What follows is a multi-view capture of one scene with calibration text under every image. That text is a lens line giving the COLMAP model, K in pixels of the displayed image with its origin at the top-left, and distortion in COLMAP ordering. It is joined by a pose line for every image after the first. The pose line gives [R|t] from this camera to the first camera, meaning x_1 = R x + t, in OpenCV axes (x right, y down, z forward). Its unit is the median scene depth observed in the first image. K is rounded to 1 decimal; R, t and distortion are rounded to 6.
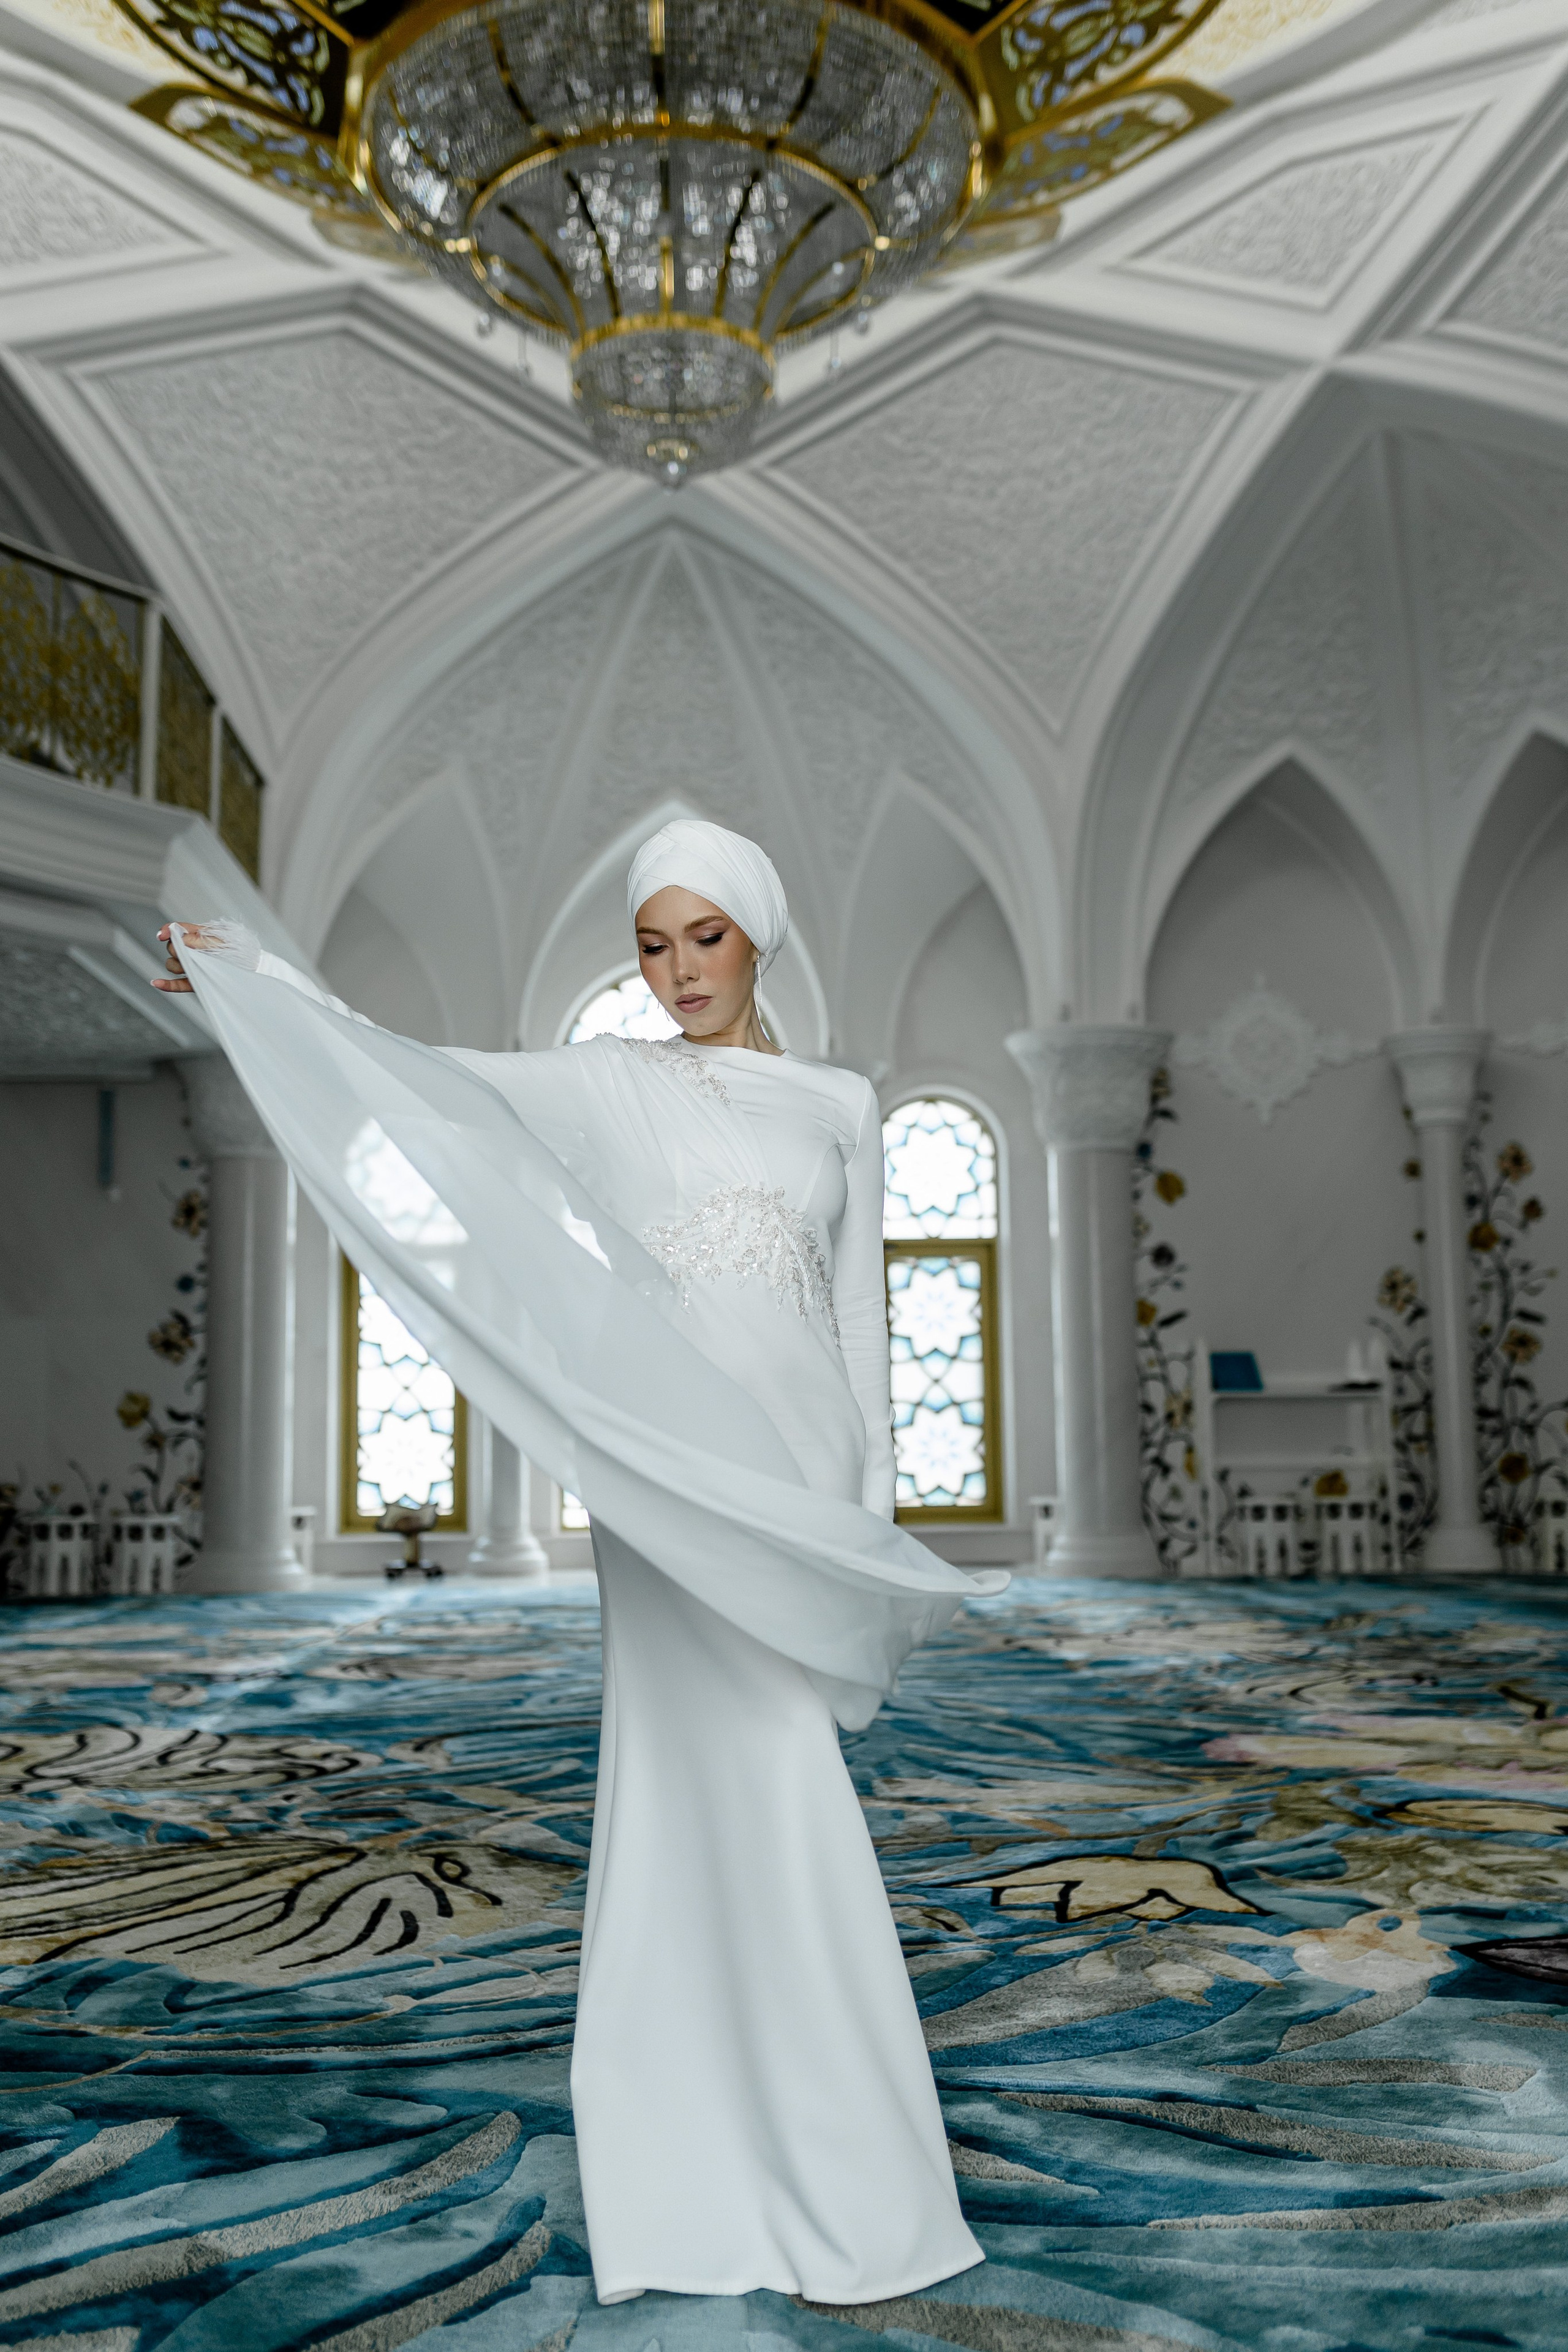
lens RADIAL K [[2266.8, 0, 773.8], [0, 2266.8, 1168.8], [0, 0, 1]] dist [0.014744, -0.002424]
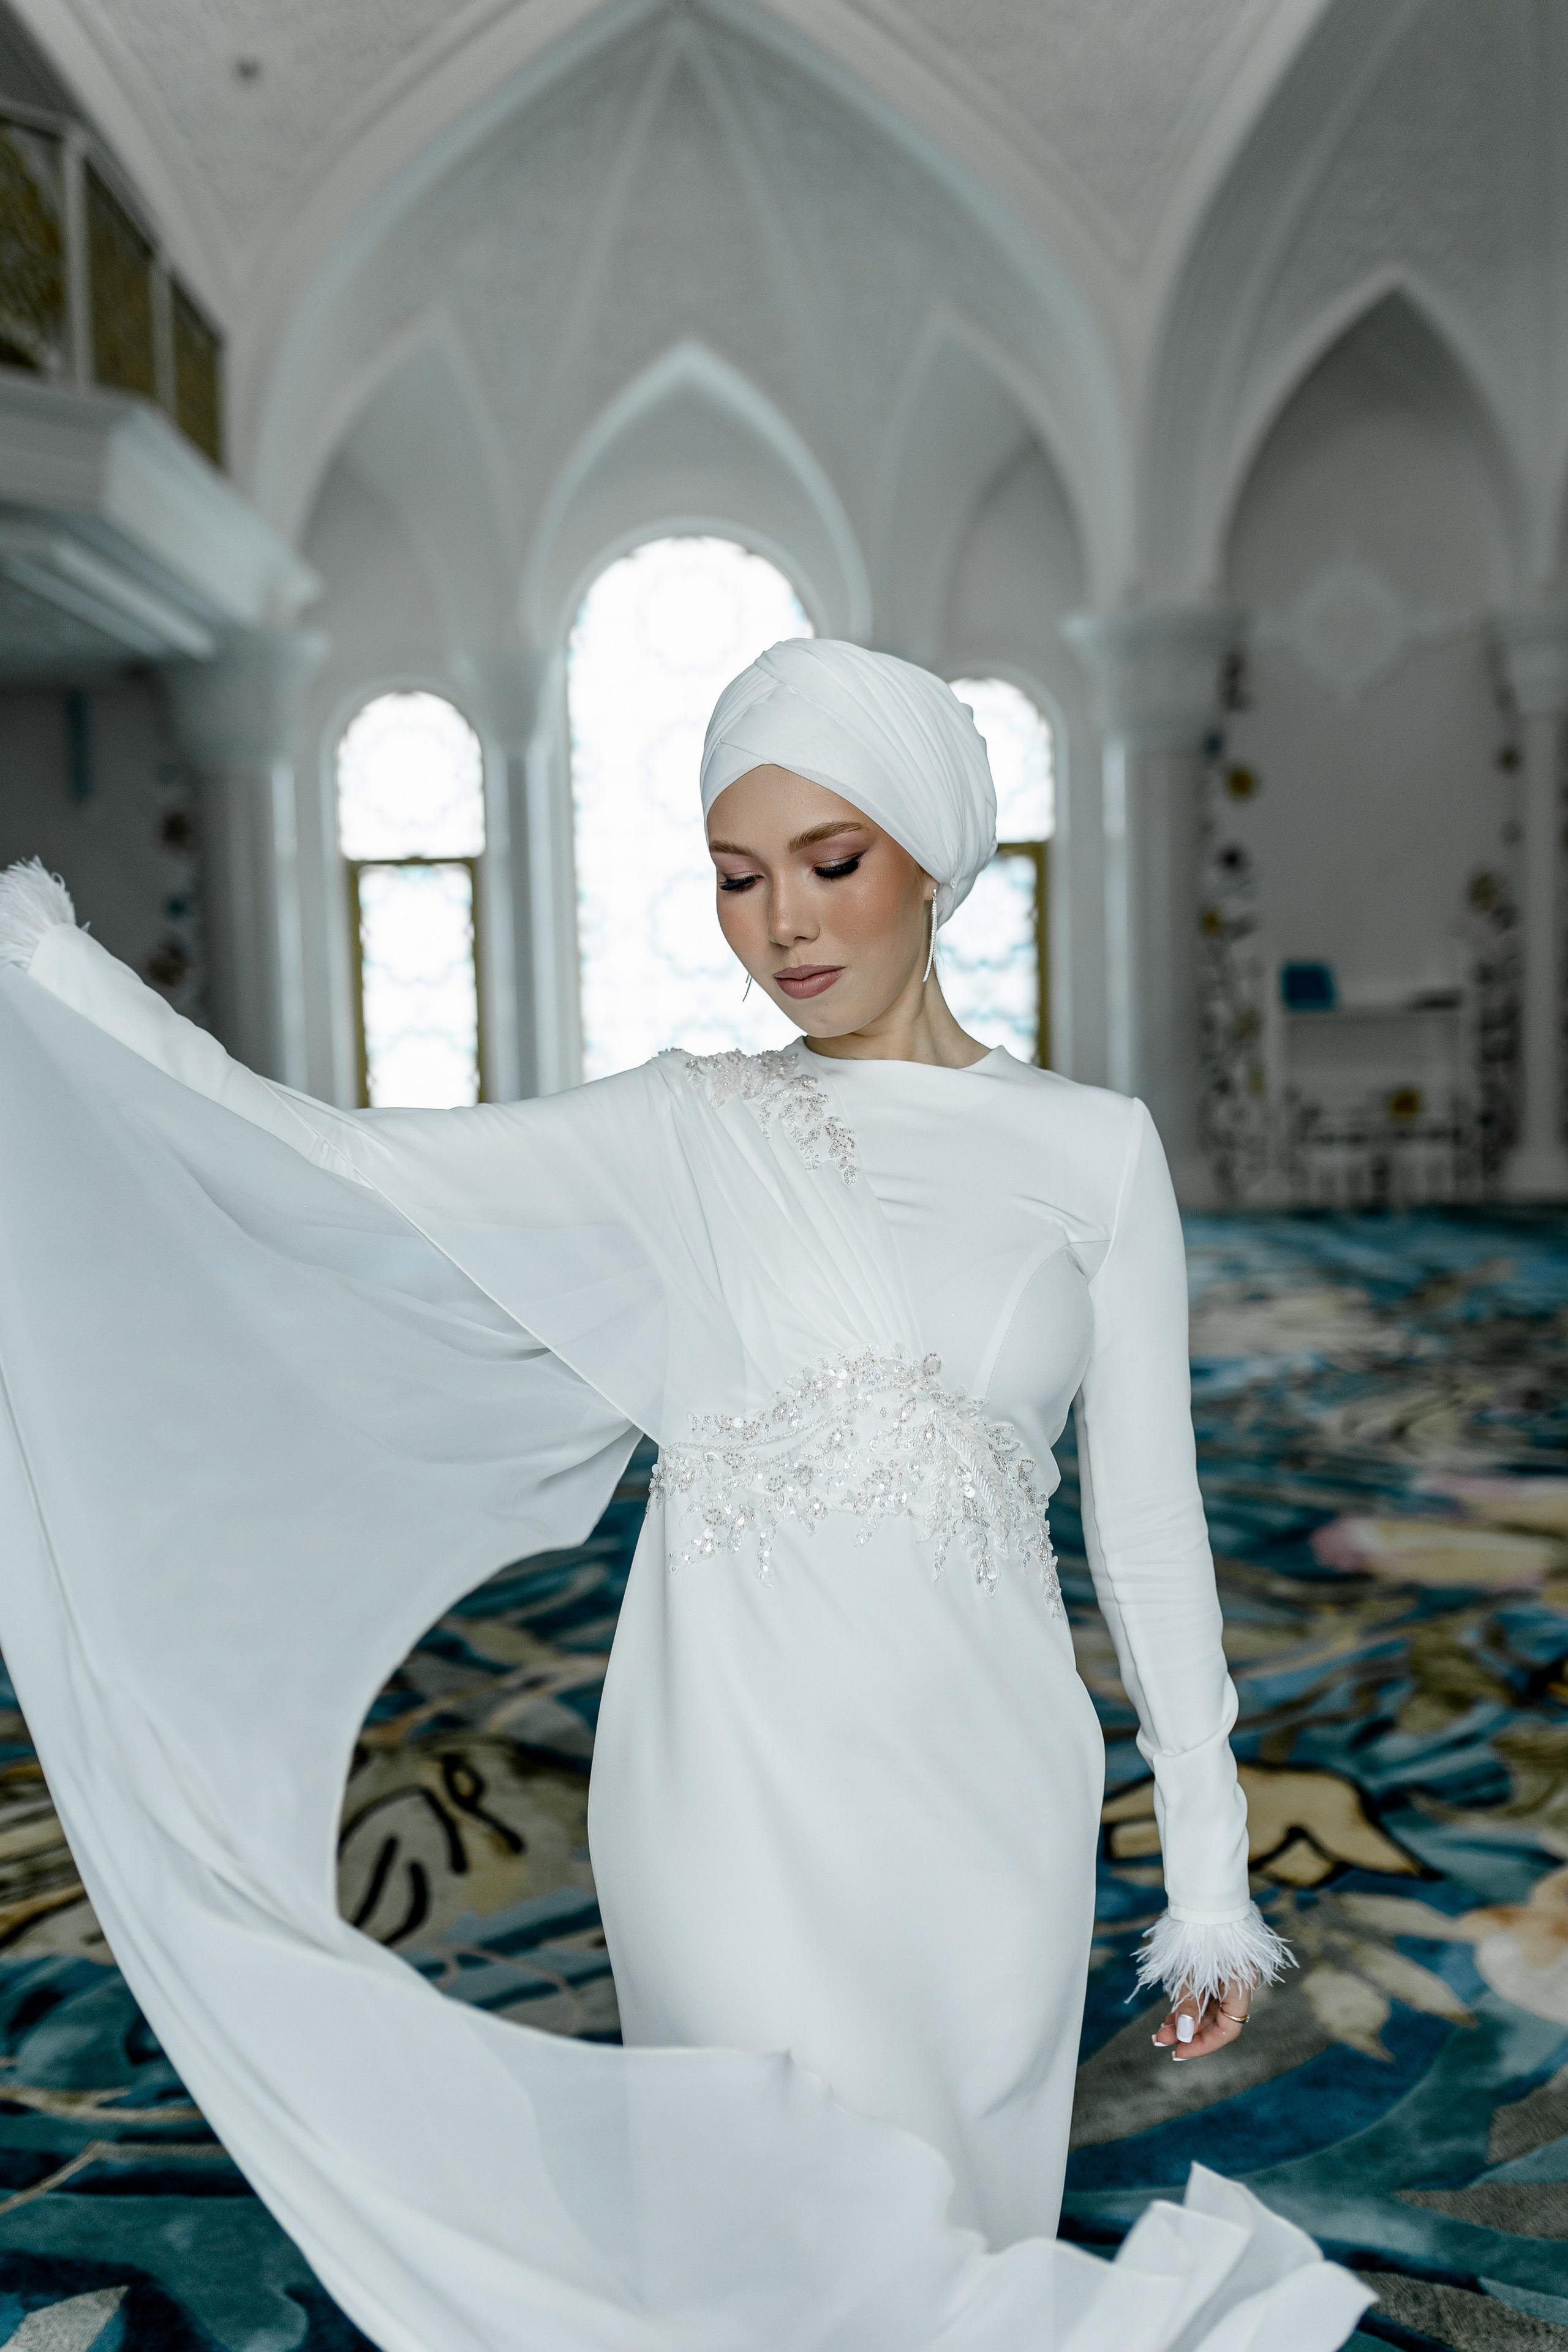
lens RADIAL K [[2281.0, 0, 773.1], [0, 2281.0, 1176.7], [0, 0, 1]] dist [0.005820, 0.017933]
pose [[0.999813, -0.013010, -0.014316, -0.003356], [0.015690, 0.978270, 0.206742, -0.031553], [0.011315, -0.206928, 0.978291, 0.066936]]
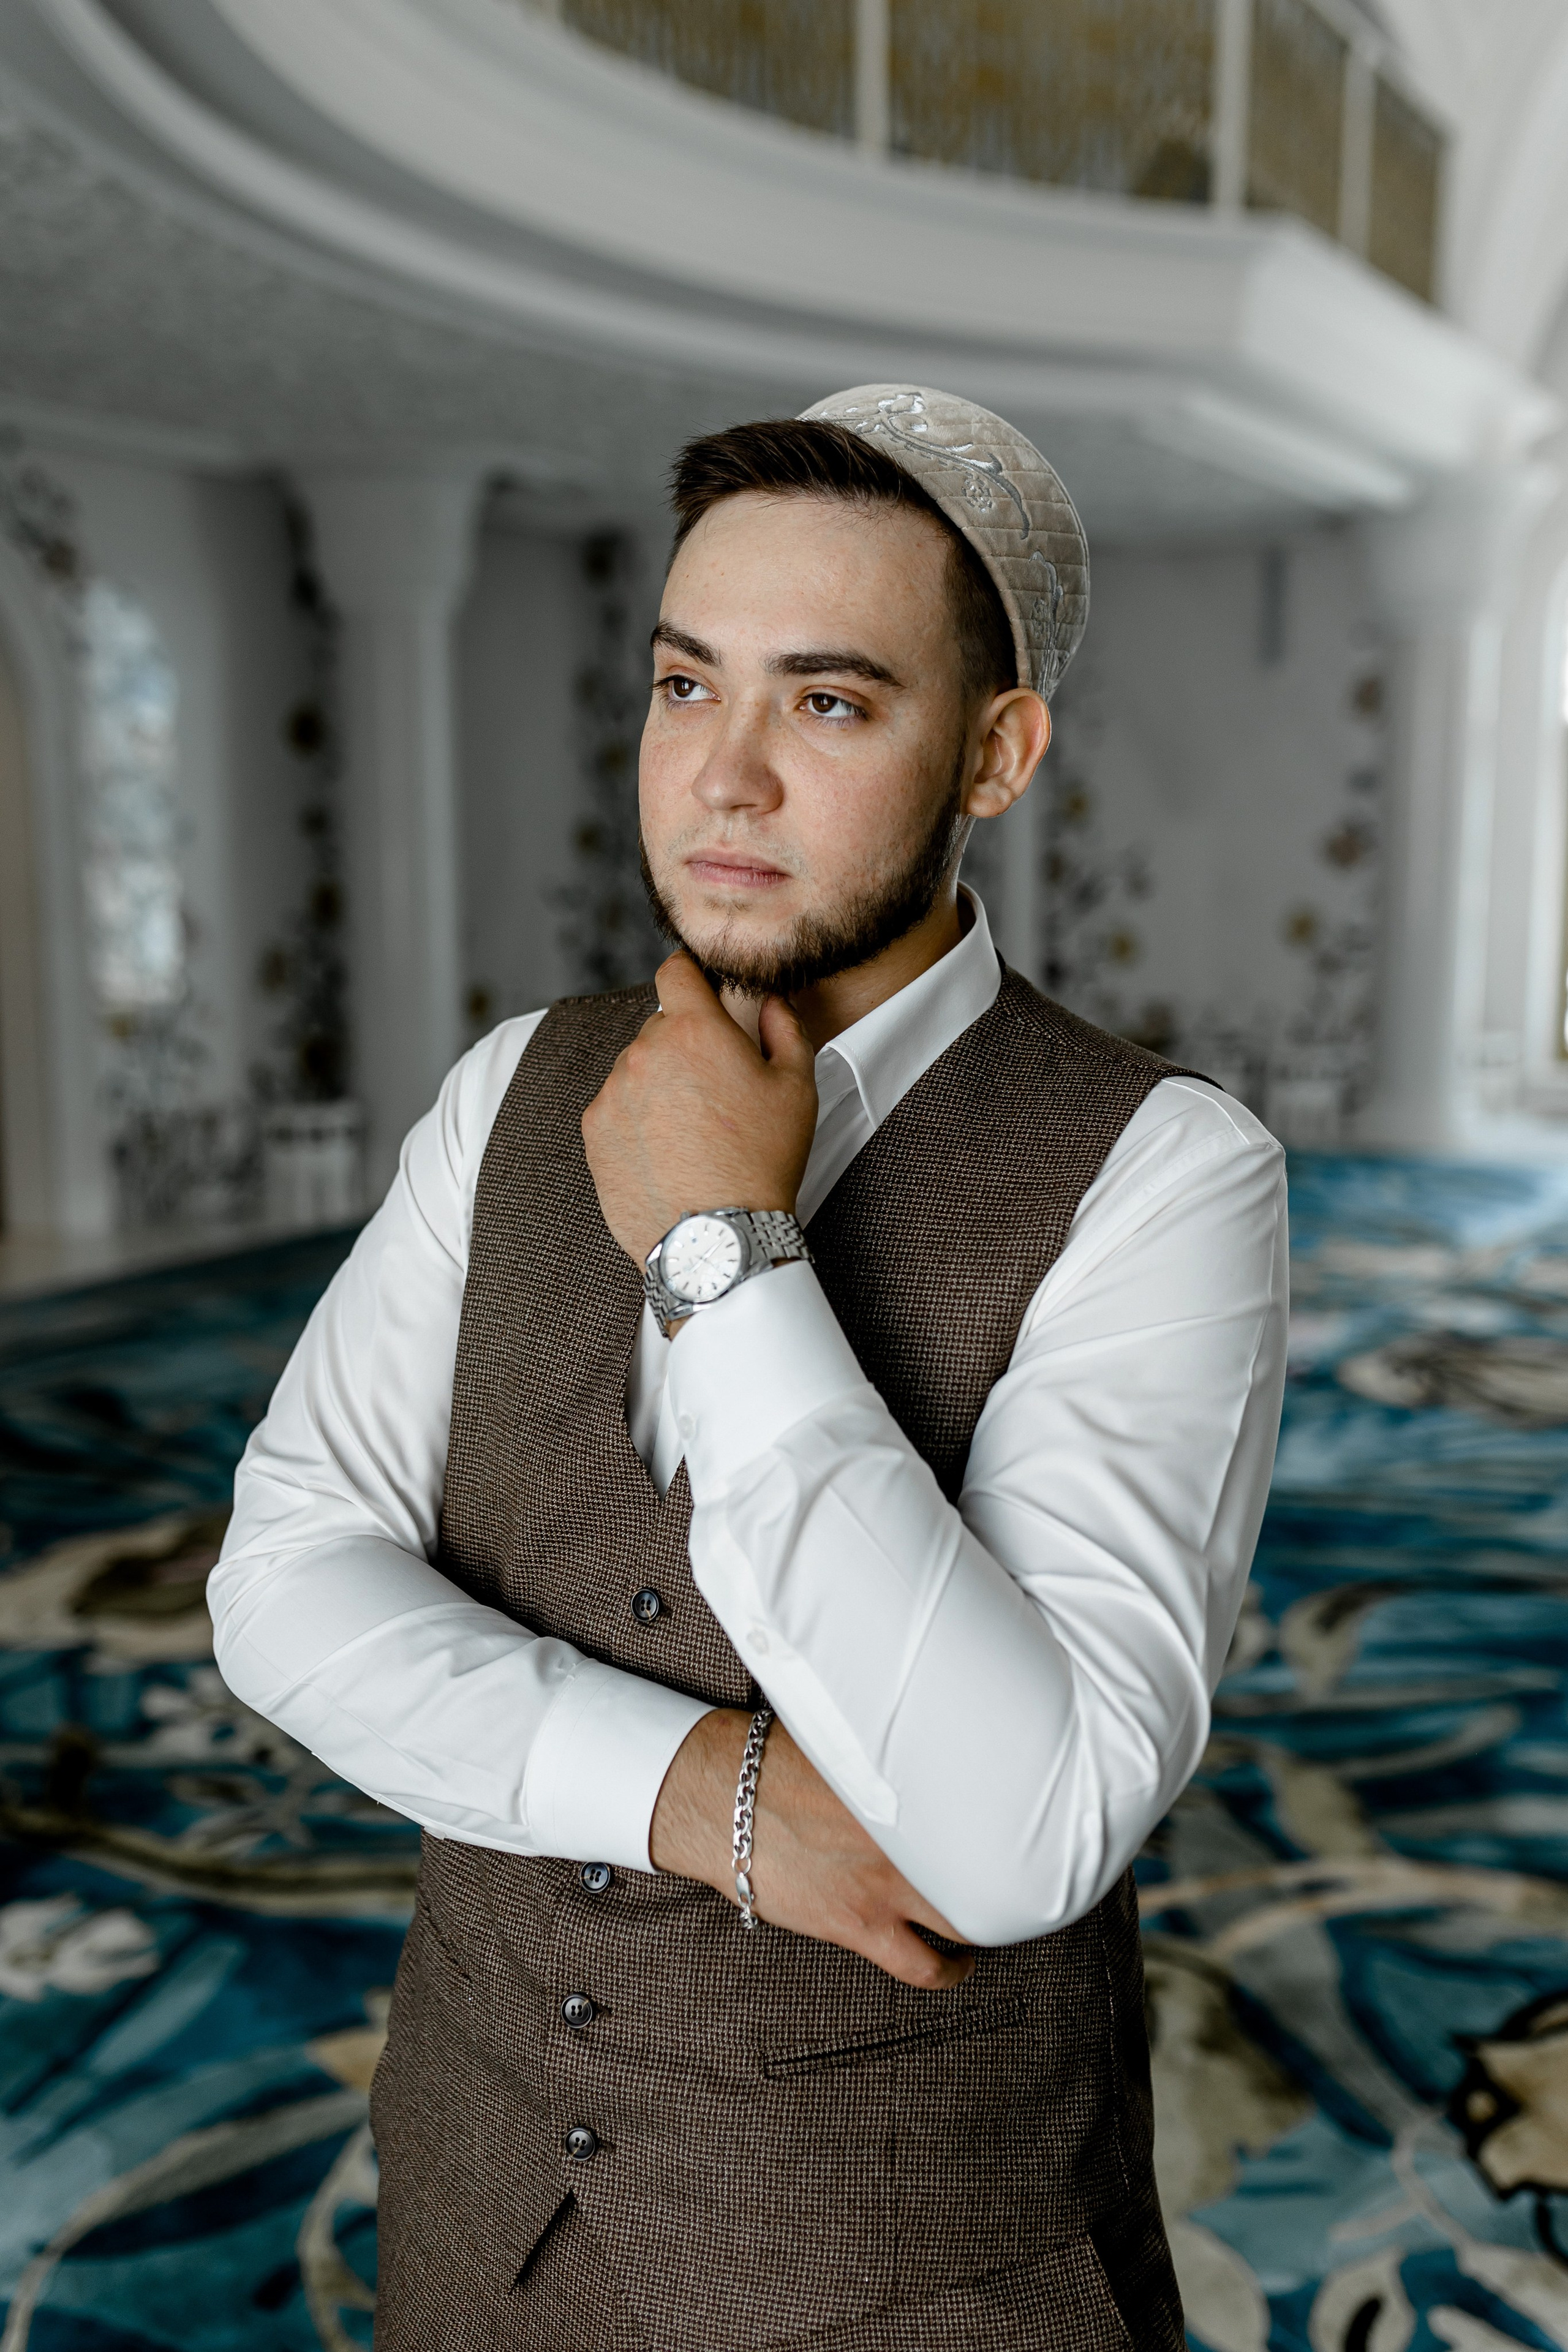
lens RADIAL K [[2302.6, 0, 791.9], [0, 2302.6, 1175.4], [0, 0, 1]] dist [-0.007430, -0.010782]
pose [[0.840065, 0.095663, -0.533984, 0.036850], [0.051071, 0.966011, 0.253406, -0.037071], [0.540076, -0.240149, 0.806626, 0.155110]]
